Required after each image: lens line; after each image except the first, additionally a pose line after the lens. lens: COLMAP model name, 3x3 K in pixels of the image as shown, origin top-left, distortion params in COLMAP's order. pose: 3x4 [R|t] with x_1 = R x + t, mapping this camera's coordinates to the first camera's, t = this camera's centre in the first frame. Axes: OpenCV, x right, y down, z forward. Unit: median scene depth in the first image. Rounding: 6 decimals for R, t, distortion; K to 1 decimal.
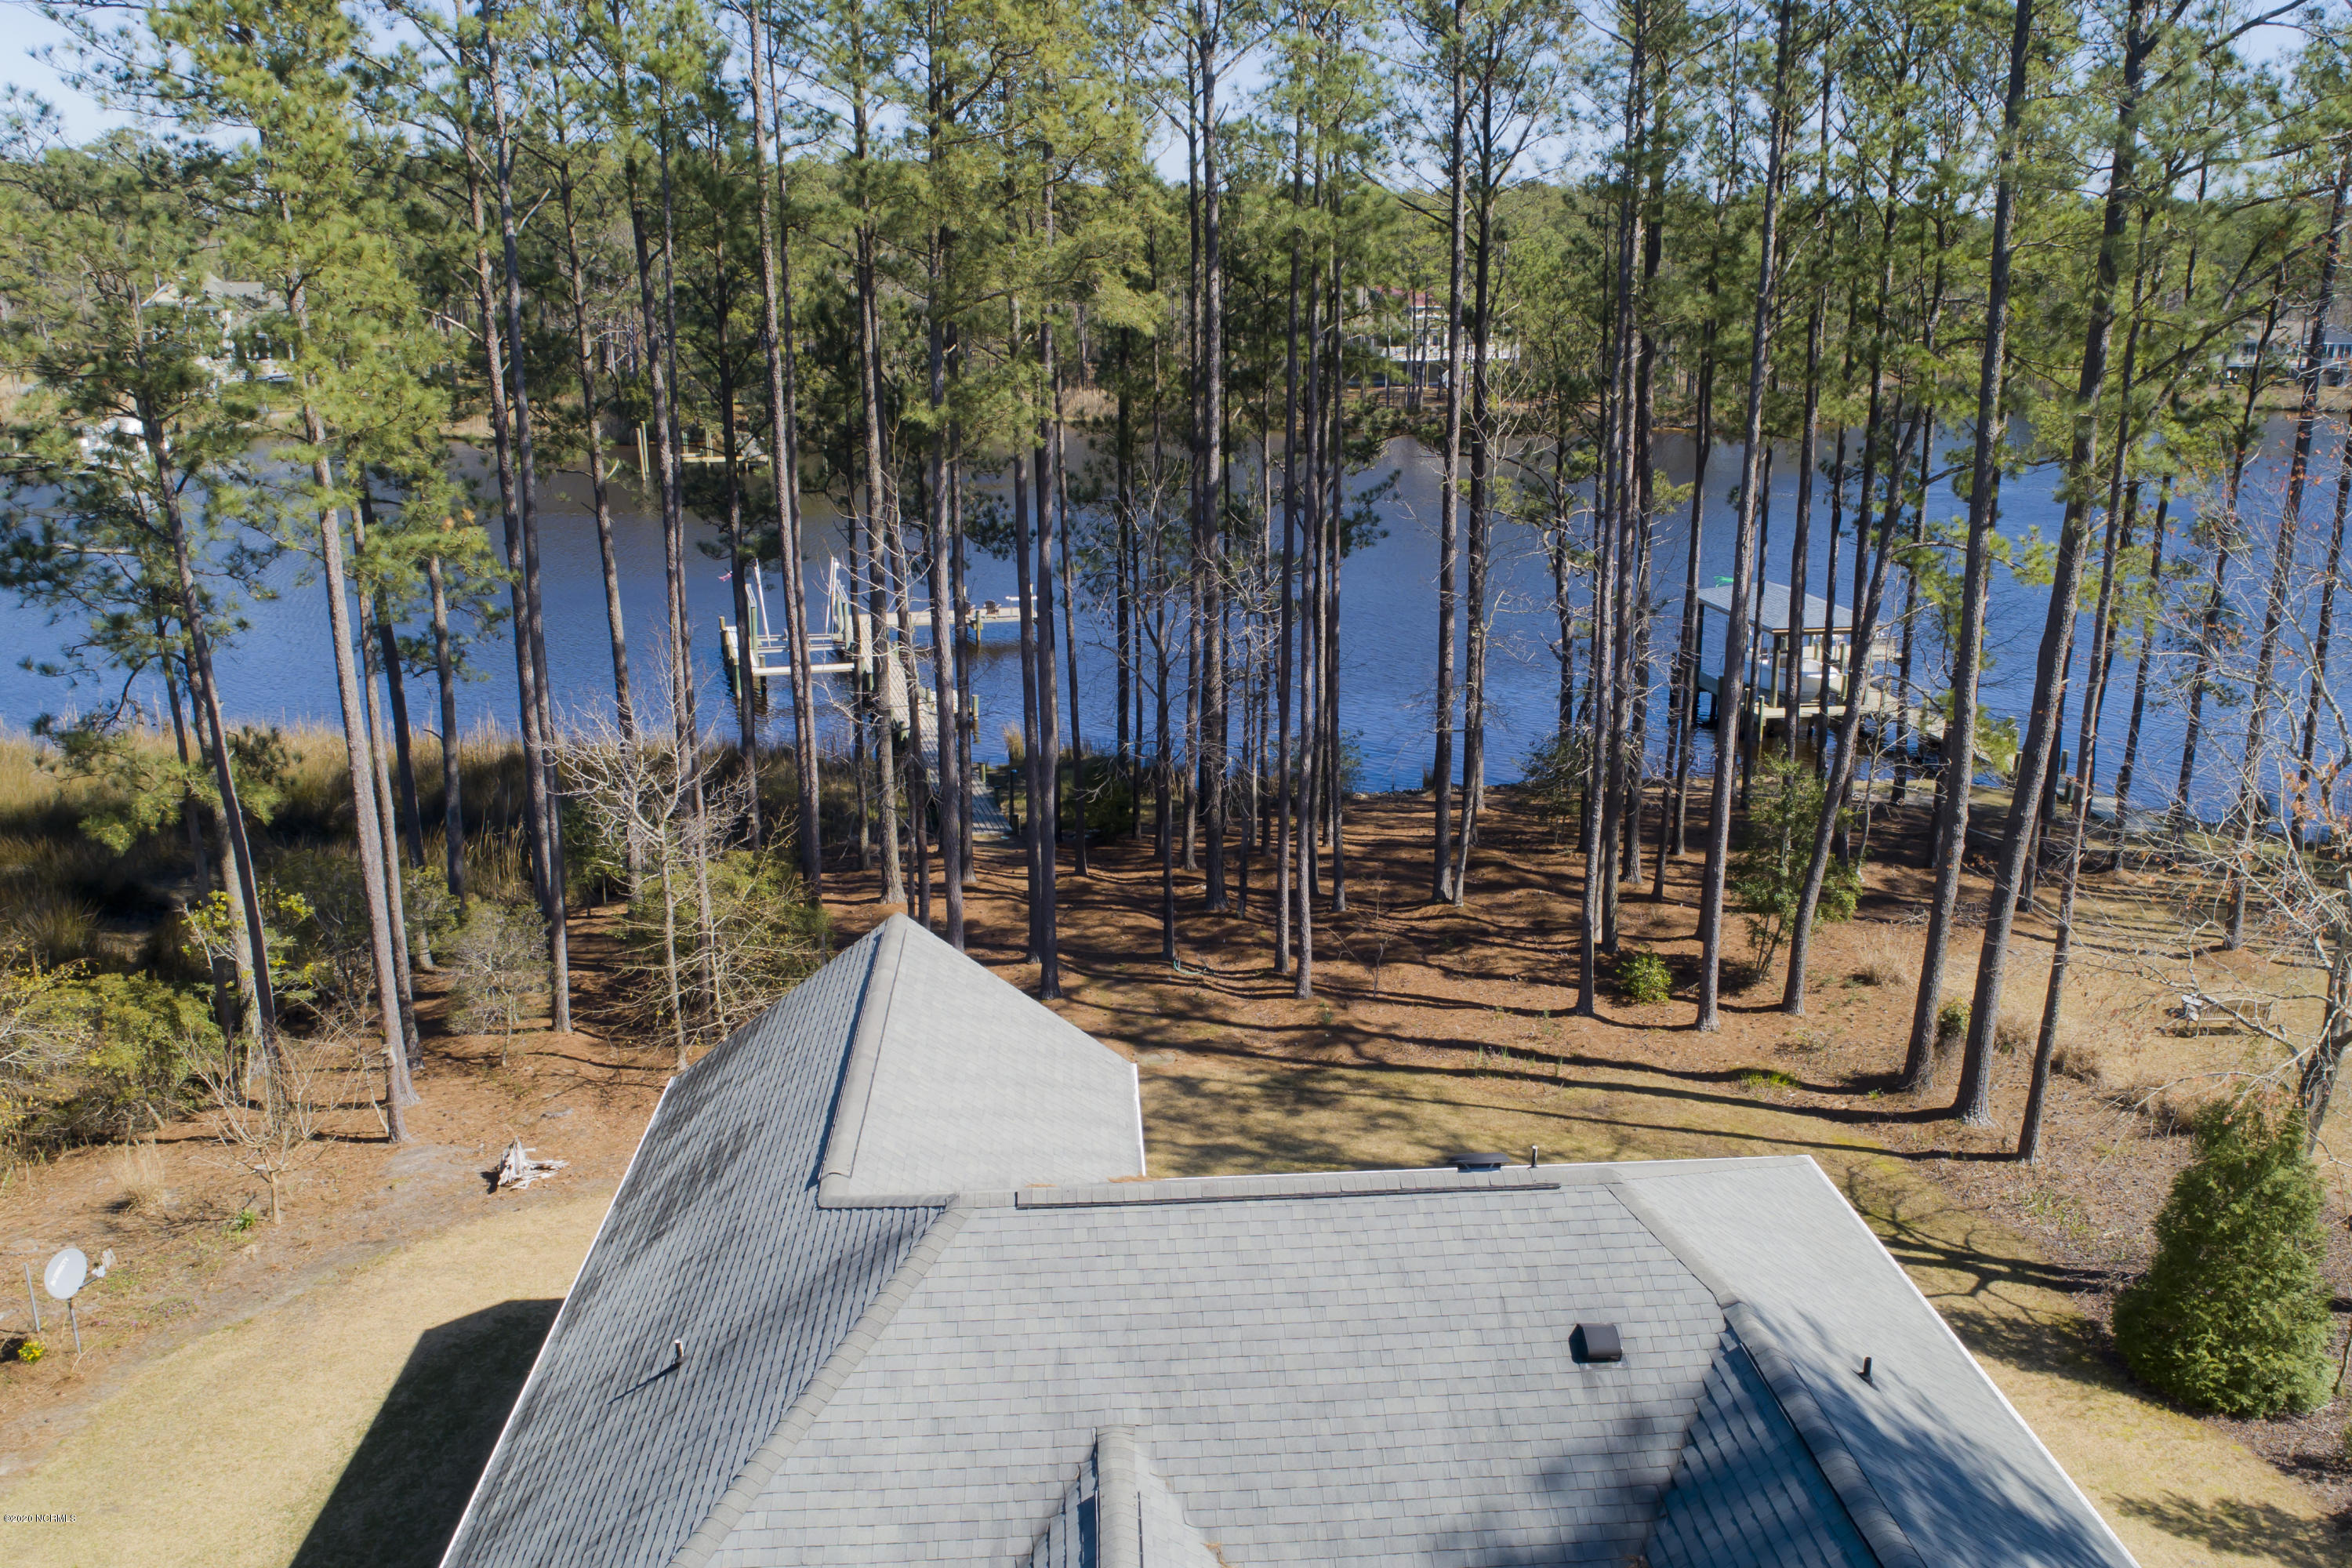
lens RADIAL K [[1916.6, 0, 1226.0], [0, 1916.6, 835.0], [0, 0, 1]] dist [0.000176, 0.000626]
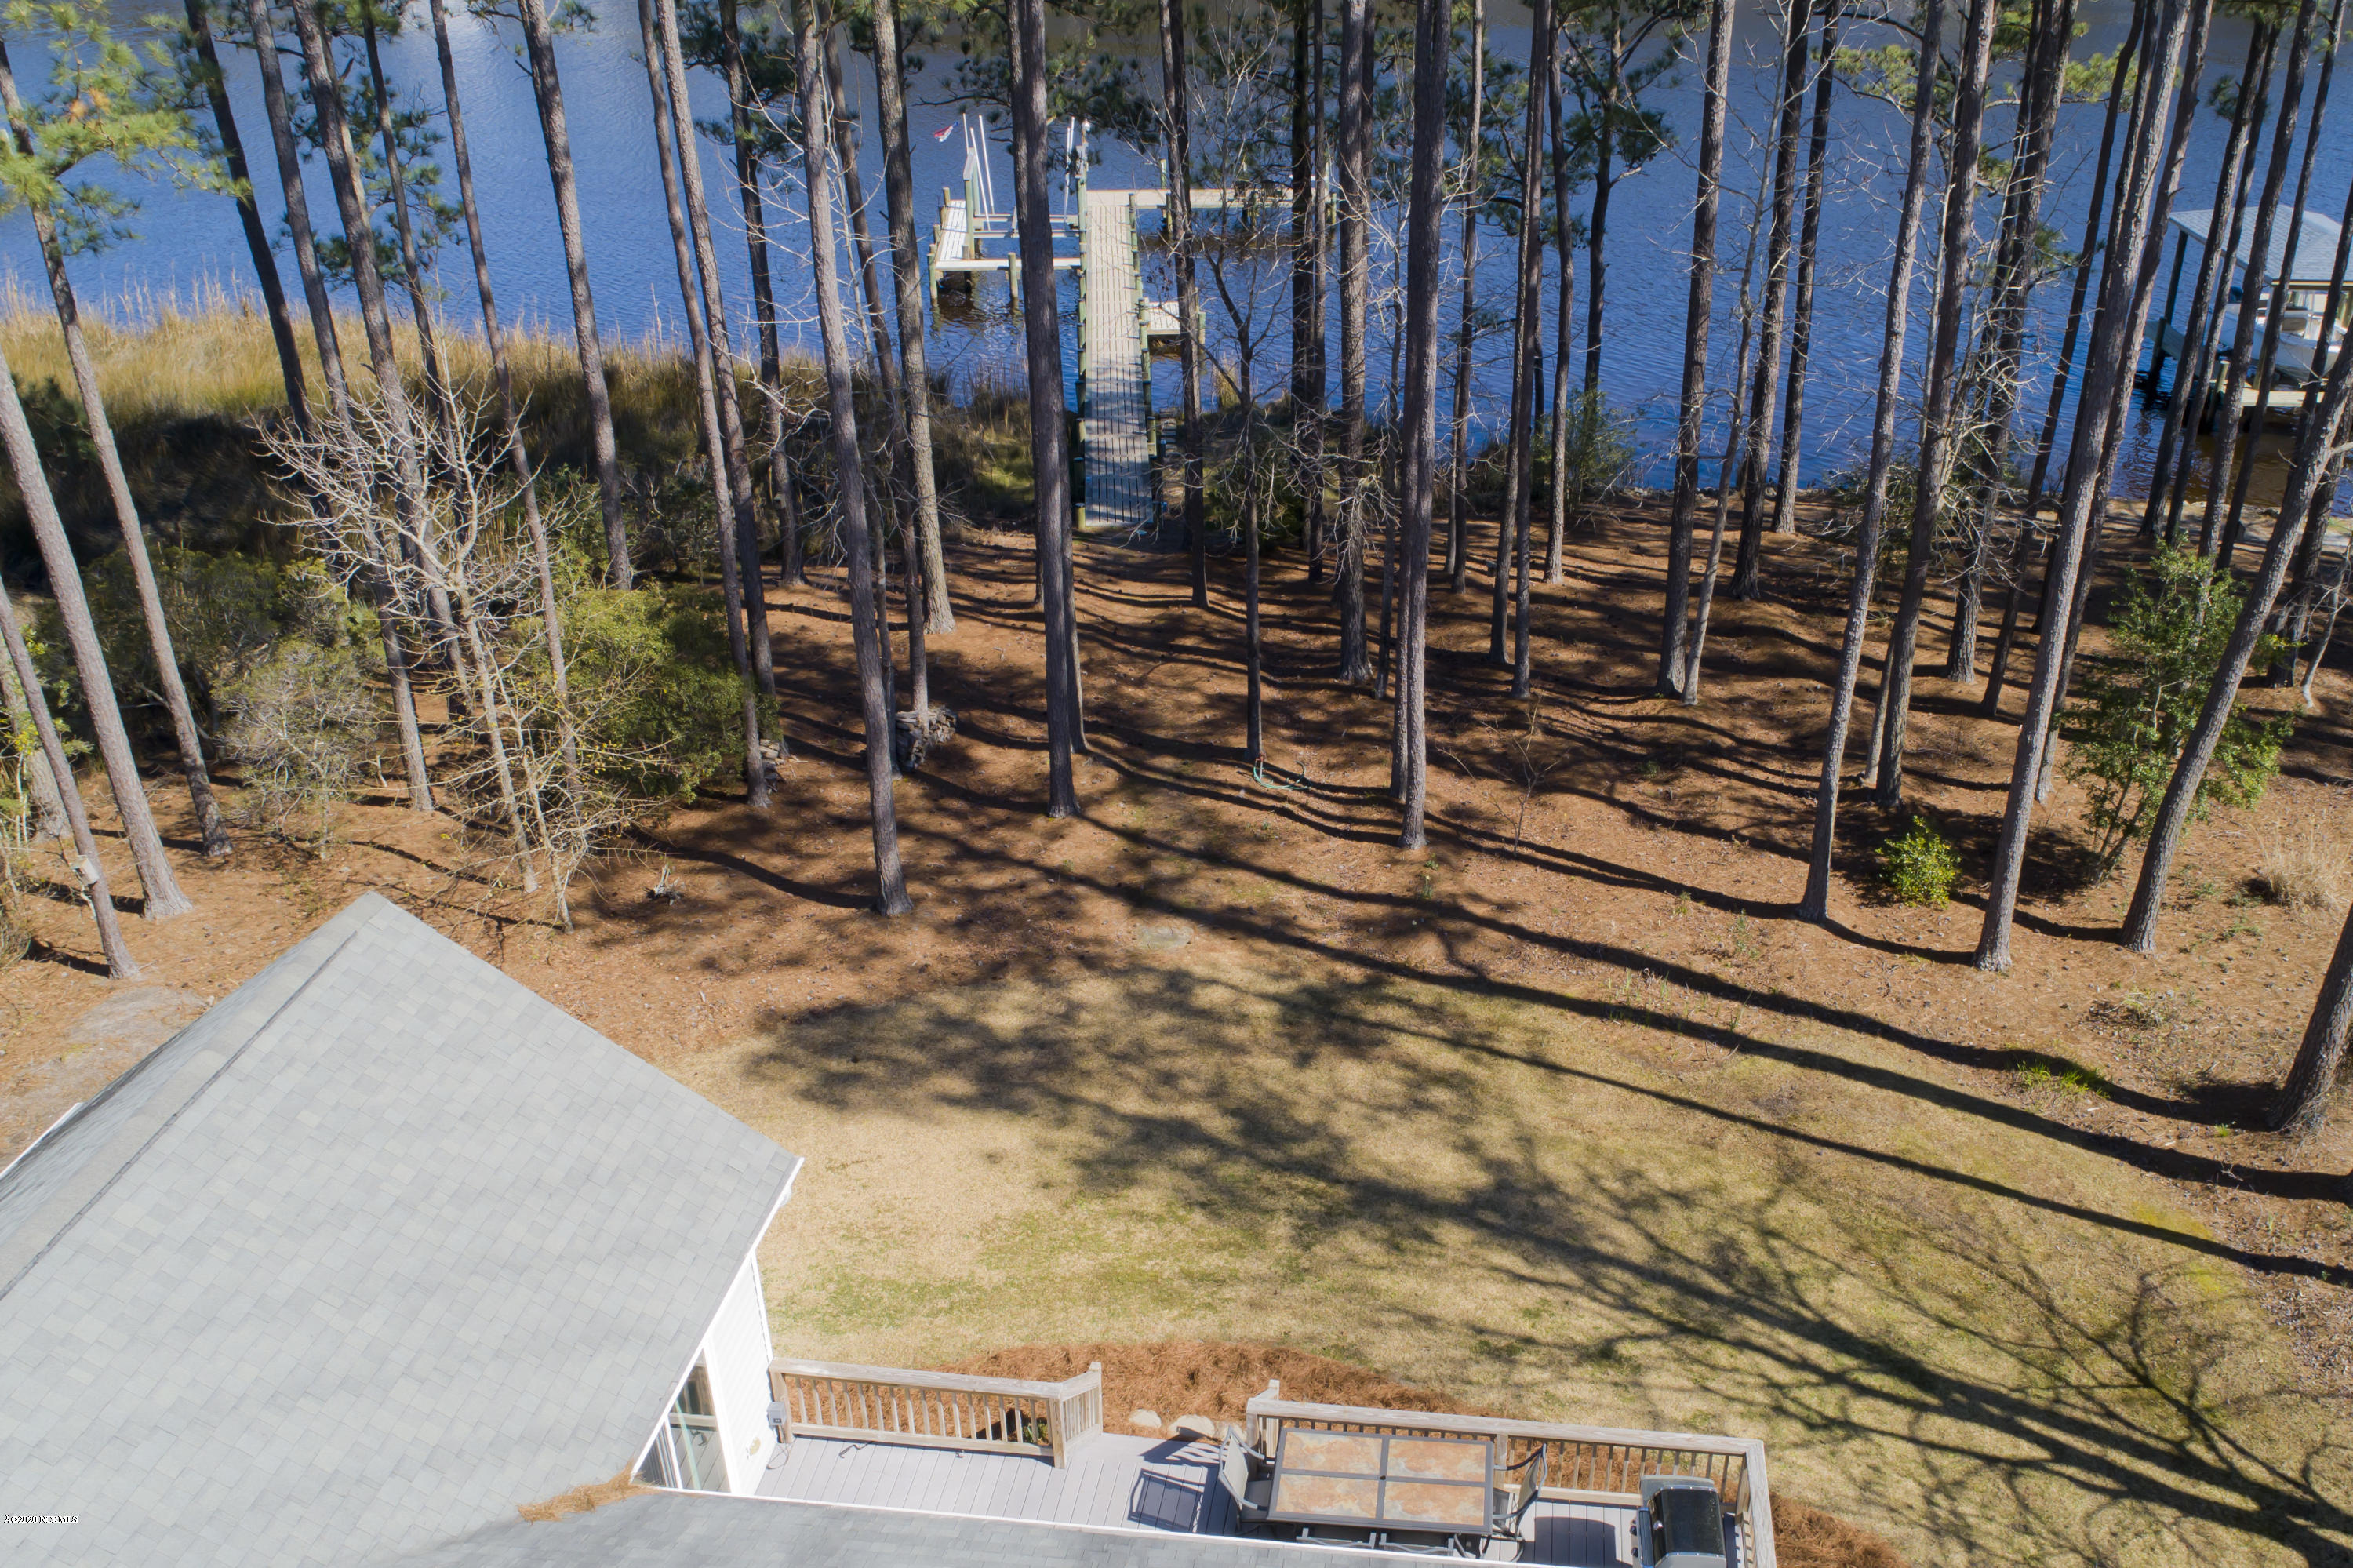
lens RADIAL K [[1984.6, 0, 1331.2], [0, 1984.6, 836.9], [0, 0, 1]] dist [-0.017171, 0.012757]
pose [[0.982470, 0.094813, -0.160510, 0.132783], [-0.058282, 0.974064, 0.218638, -0.077774], [0.177077, -0.205450, 0.962514, 0.311282]]
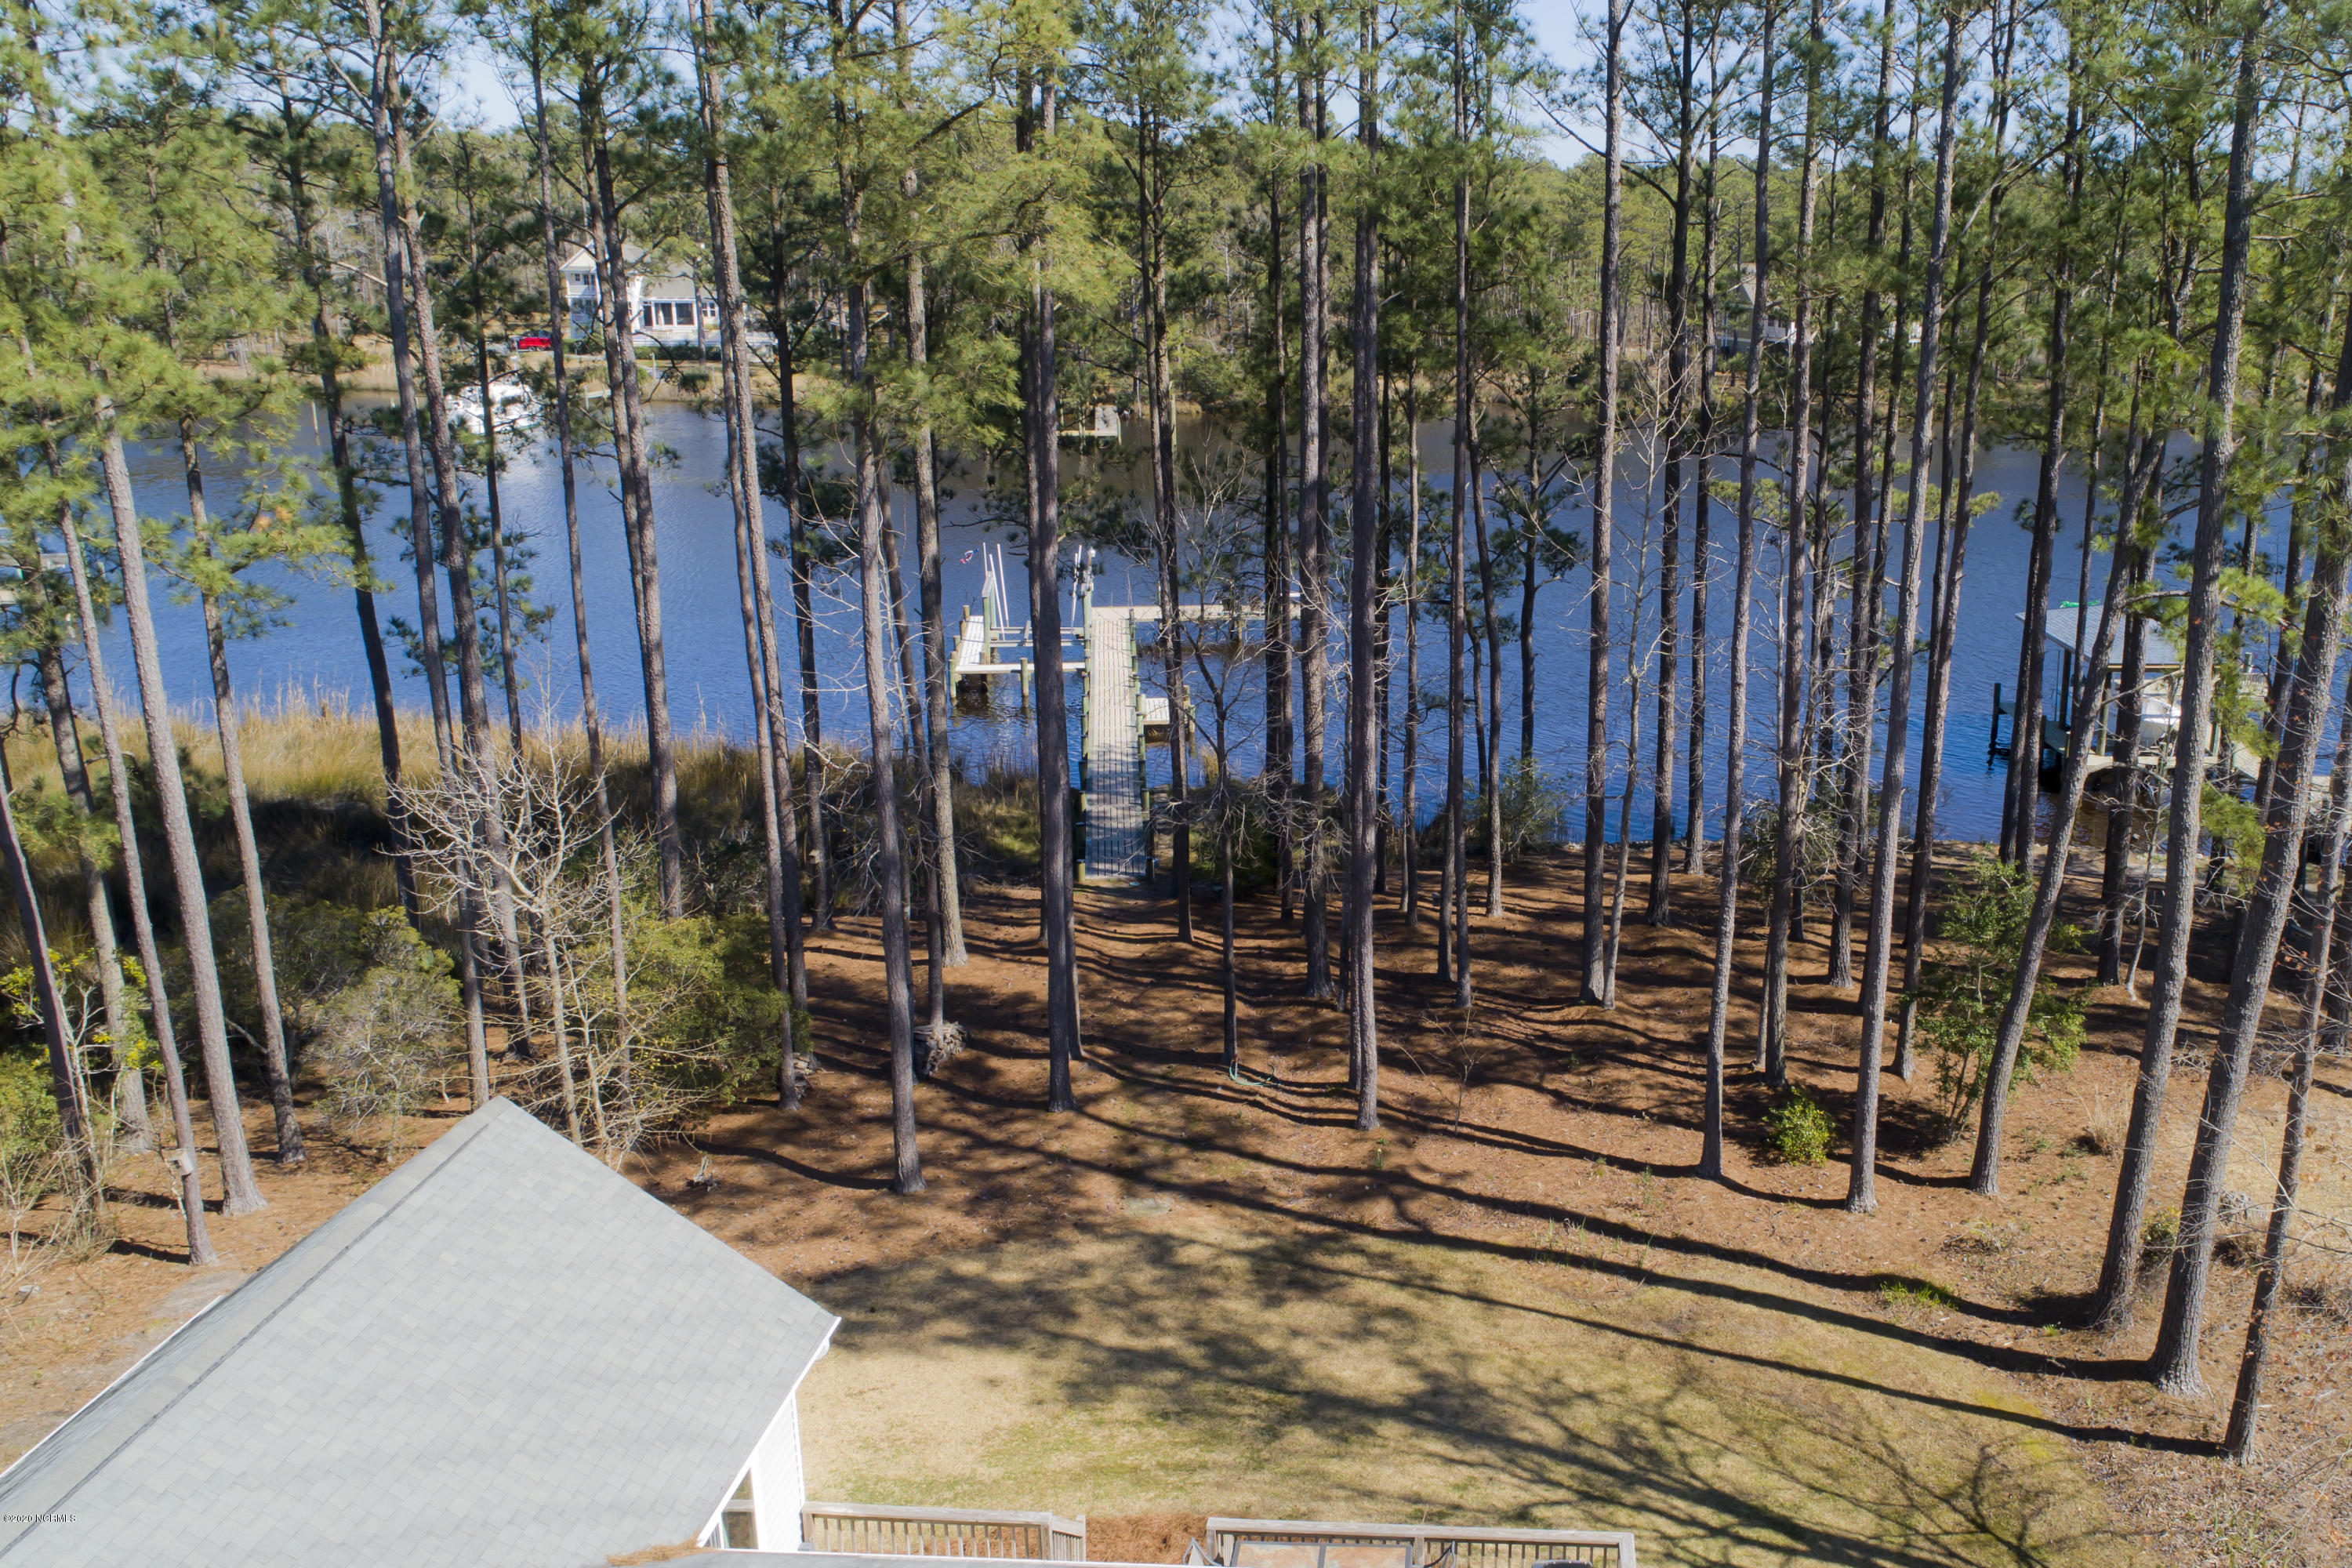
lens RADIAL K [[1917.4, 0, 1438.5], [0, 1917.4, 787.9], [0, 0, 1]] dist [-0.015831, 0.004977]
pose [[0.991997, 0.043052, -0.118694, 0.166471], [-0.044678, 0.998940, -0.011074, -0.051797], [0.118091, 0.016289, 0.992869, 0.211279]]
